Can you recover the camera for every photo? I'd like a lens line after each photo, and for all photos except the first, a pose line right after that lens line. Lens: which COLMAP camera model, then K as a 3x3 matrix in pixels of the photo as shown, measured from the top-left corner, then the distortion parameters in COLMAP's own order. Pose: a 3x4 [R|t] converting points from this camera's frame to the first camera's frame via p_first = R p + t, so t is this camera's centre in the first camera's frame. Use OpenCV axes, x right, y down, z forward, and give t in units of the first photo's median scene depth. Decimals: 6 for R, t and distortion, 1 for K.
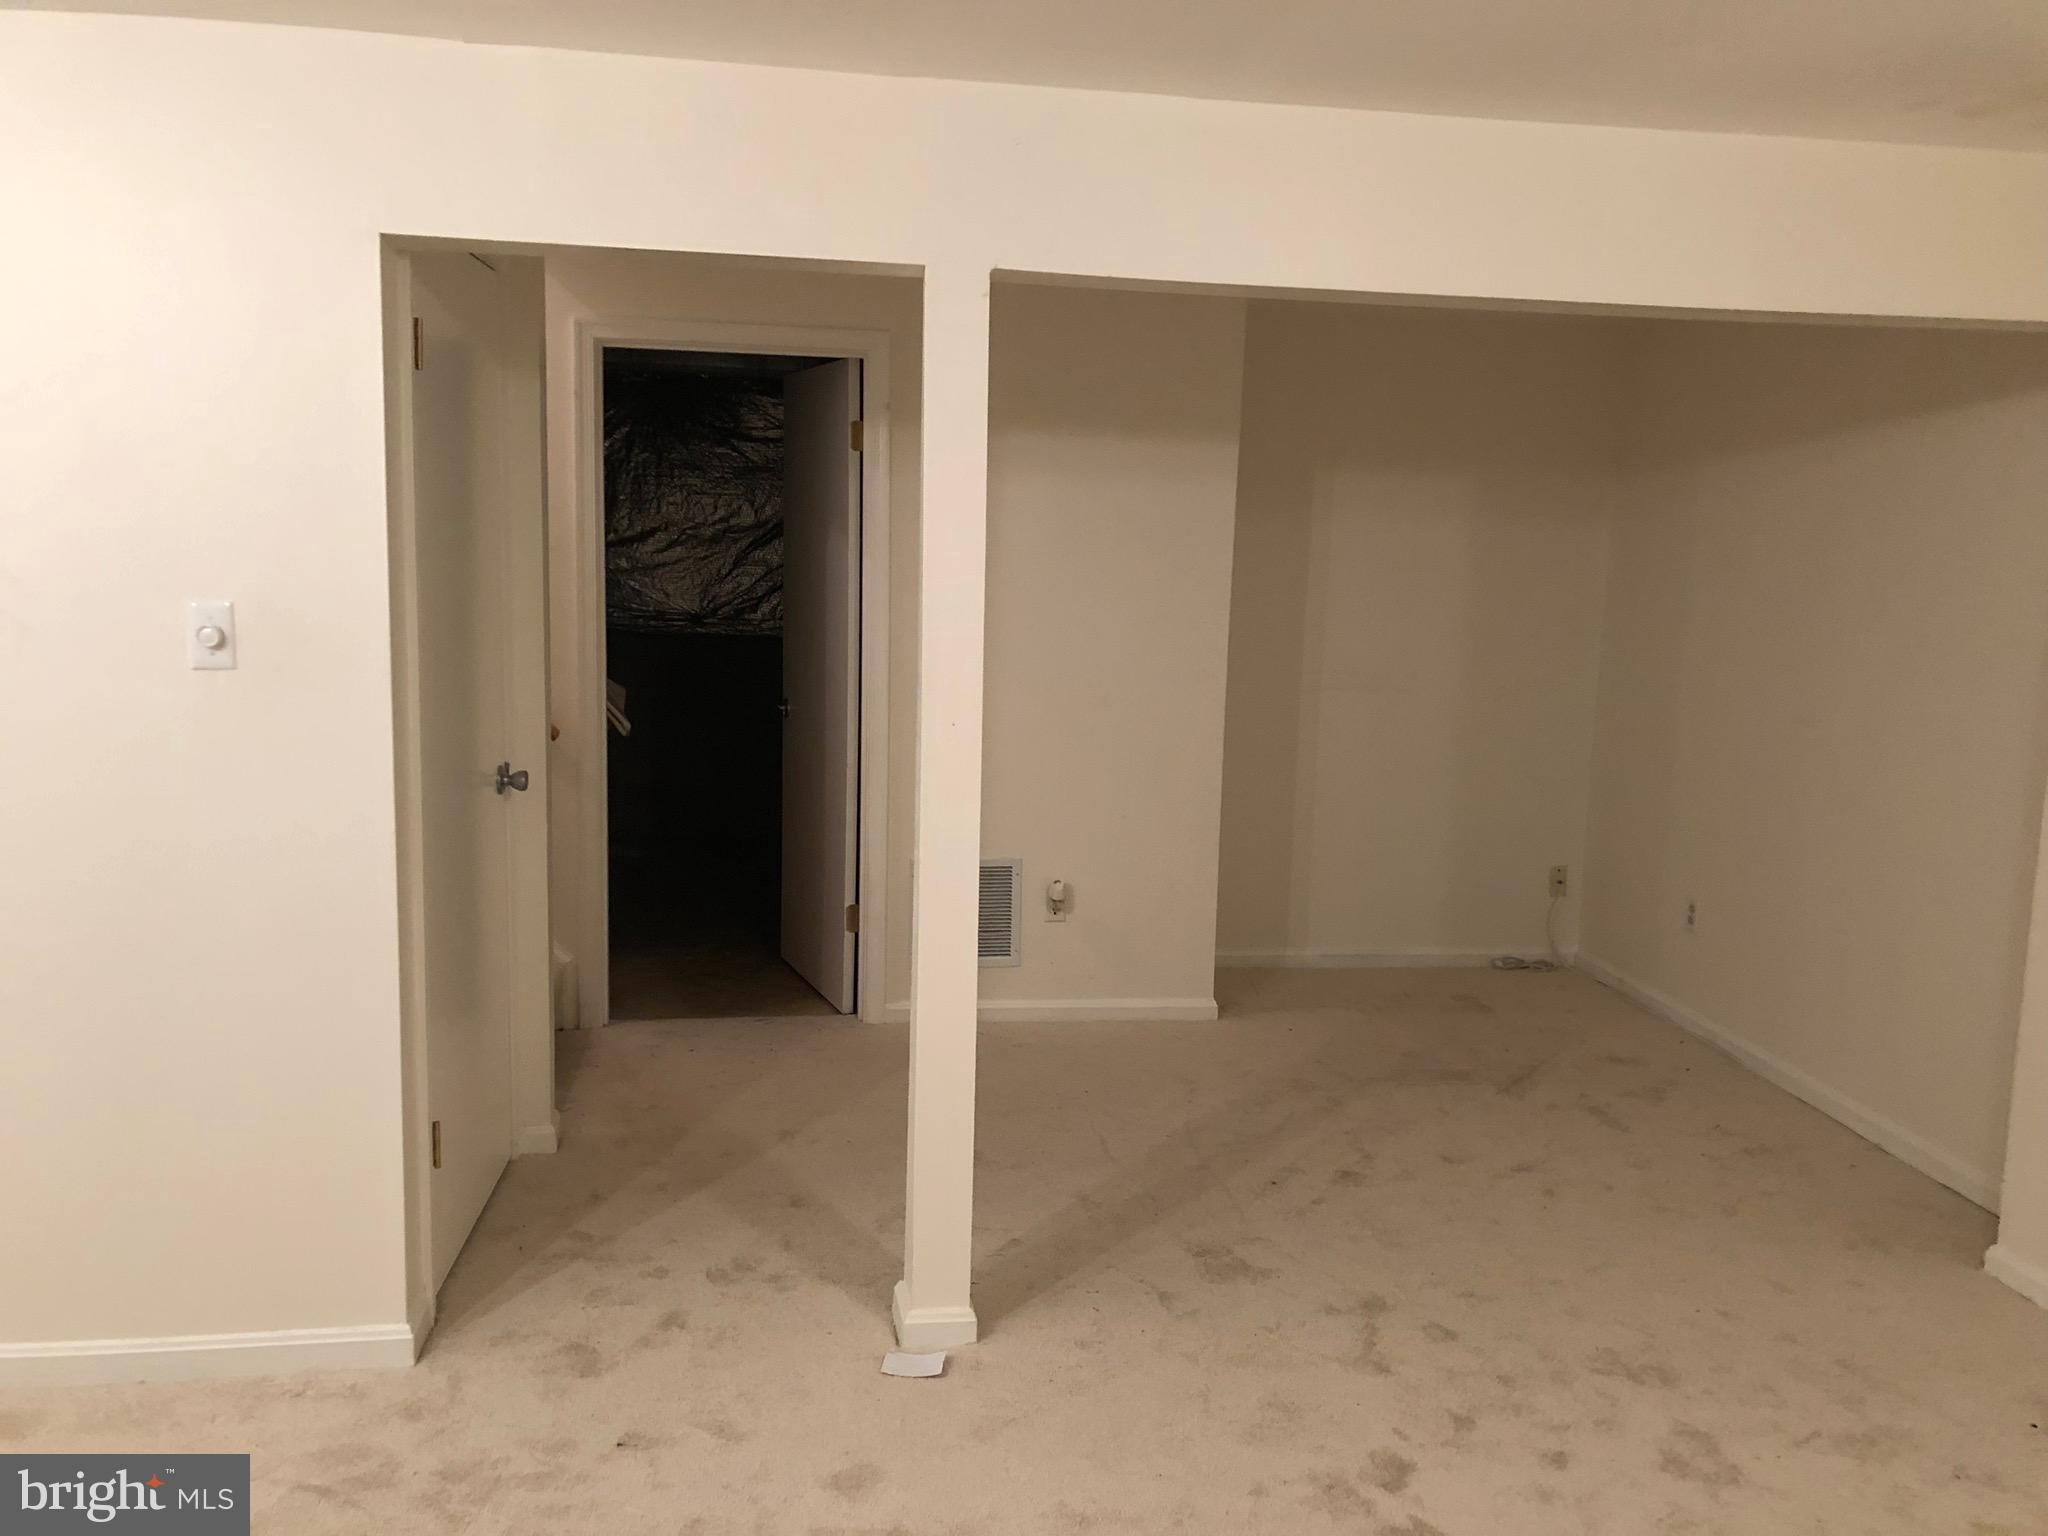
lens RADIAL K [[1687.3, 0, 1029.7], [0, 1687.3, 754.6], [0, 0, 1]] dist [0.052919, -0.041709]
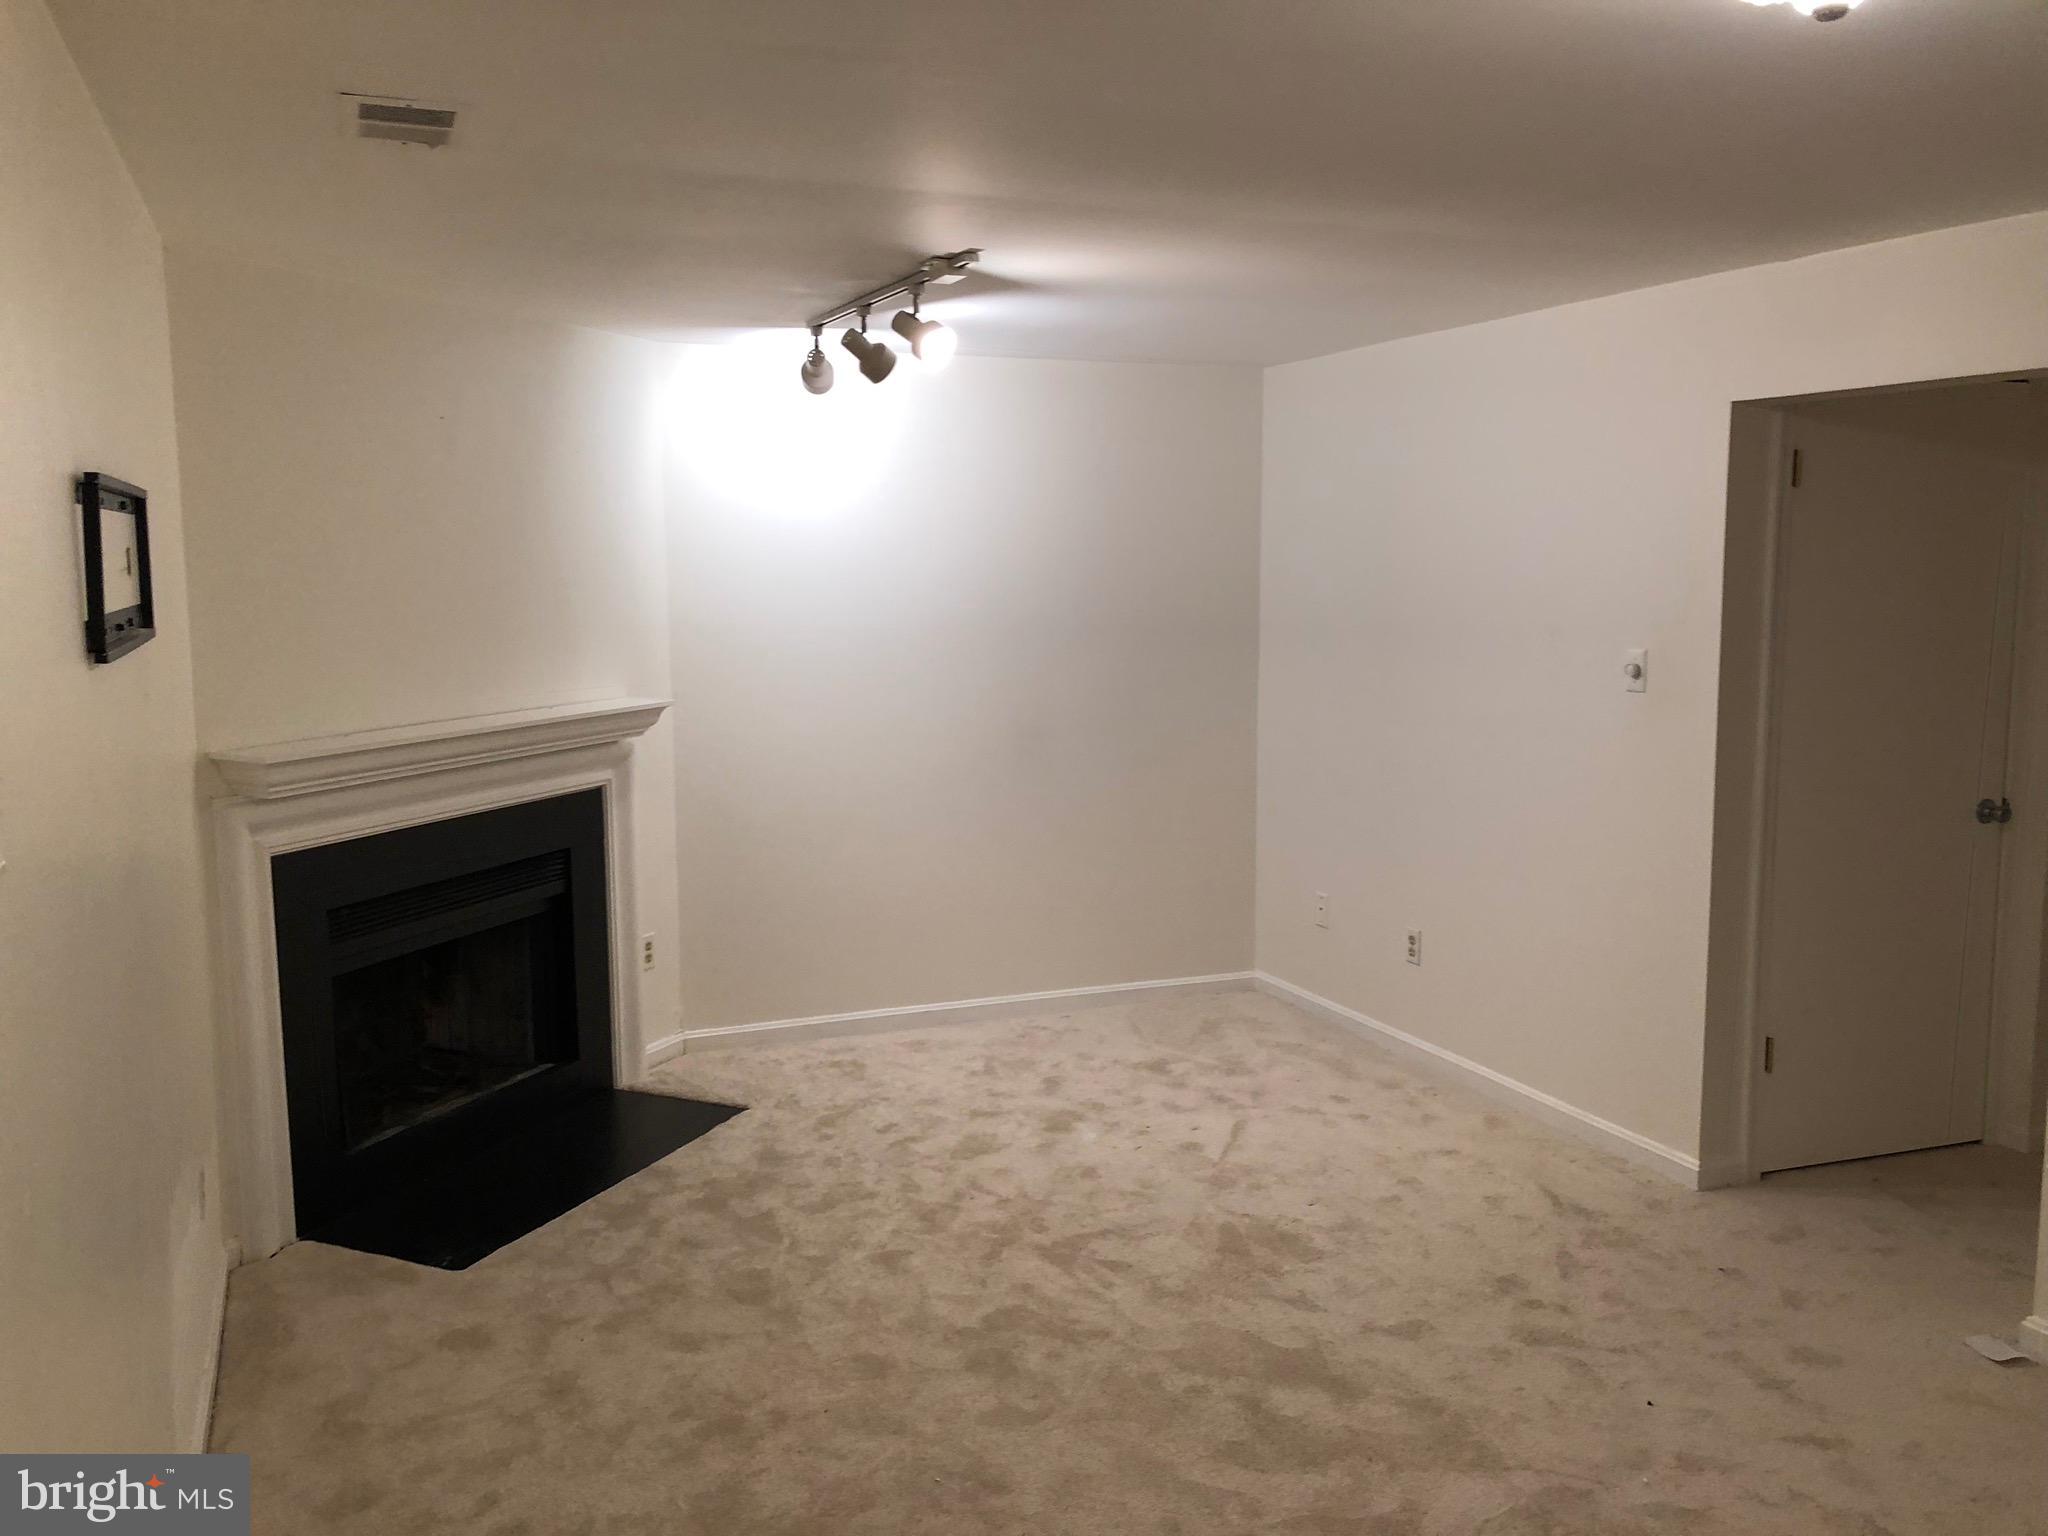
lens RADIAL K [[1687.3, 0, 1019.4], [0, 1687.3, 754.4], [0, 0, 1]] dist [0.052919, -0.041709]
pose [[0.242485, 0.087562, -0.966196, 0.537439], [-0.122565, 0.990704, 0.059023, -0.009483], [0.962382, 0.104110, 0.250963, 0.042339]]
